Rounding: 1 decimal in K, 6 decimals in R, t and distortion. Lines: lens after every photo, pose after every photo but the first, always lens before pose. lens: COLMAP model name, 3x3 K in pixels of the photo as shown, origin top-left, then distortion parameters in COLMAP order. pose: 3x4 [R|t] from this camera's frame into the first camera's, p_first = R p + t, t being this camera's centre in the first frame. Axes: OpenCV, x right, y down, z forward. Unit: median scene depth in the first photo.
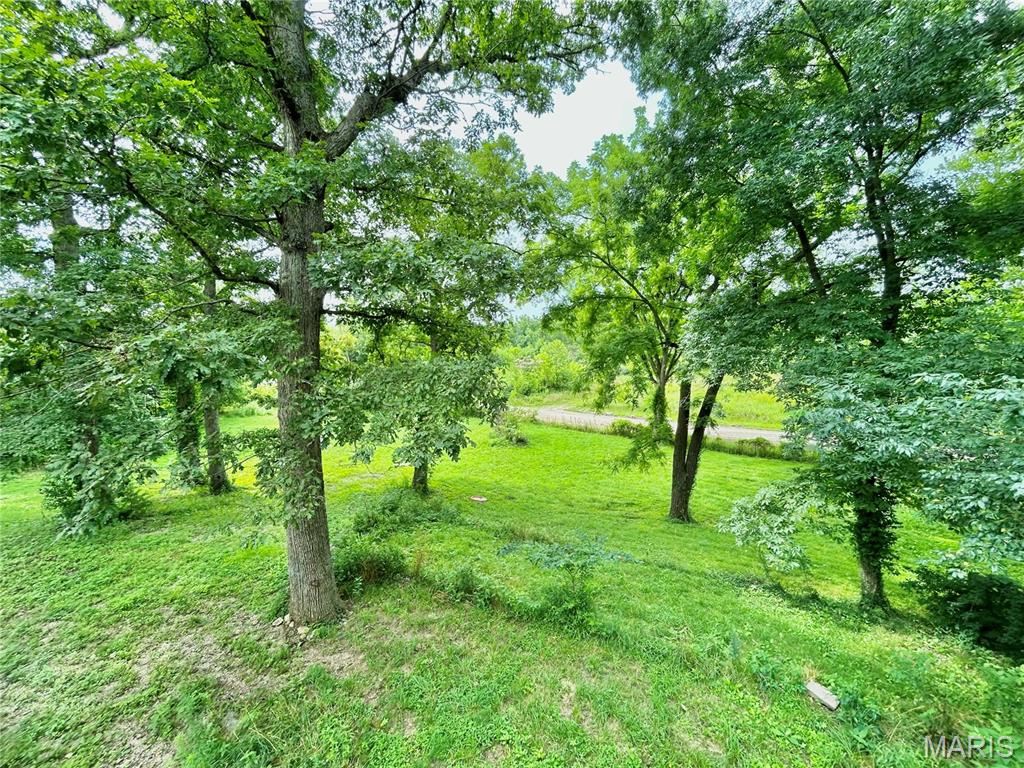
lens RADIAL K [[418.8, 0, 505.6], [0, 418.8, 381.2], [0, 0, 1]] dist [0.000903, -0.000664]
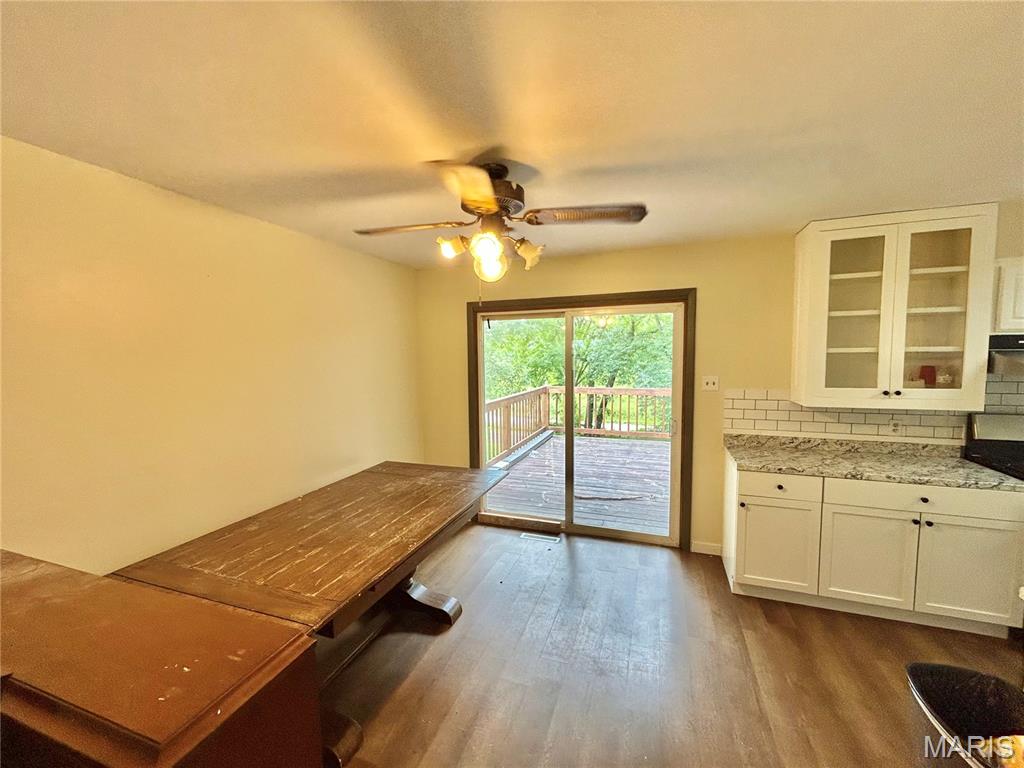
lens RADIAL K [[418.8, 0, 508.2], [0, 418.8, 383.8], [0, 0, 1]] dist [0.000903, -0.000664]
pose [[0.976097, -0.000842, 0.217331, -0.249758], [0.006268, 0.999686, -0.024277, 0.046460], [-0.217243, 0.025059, 0.975796, -0.538831]]
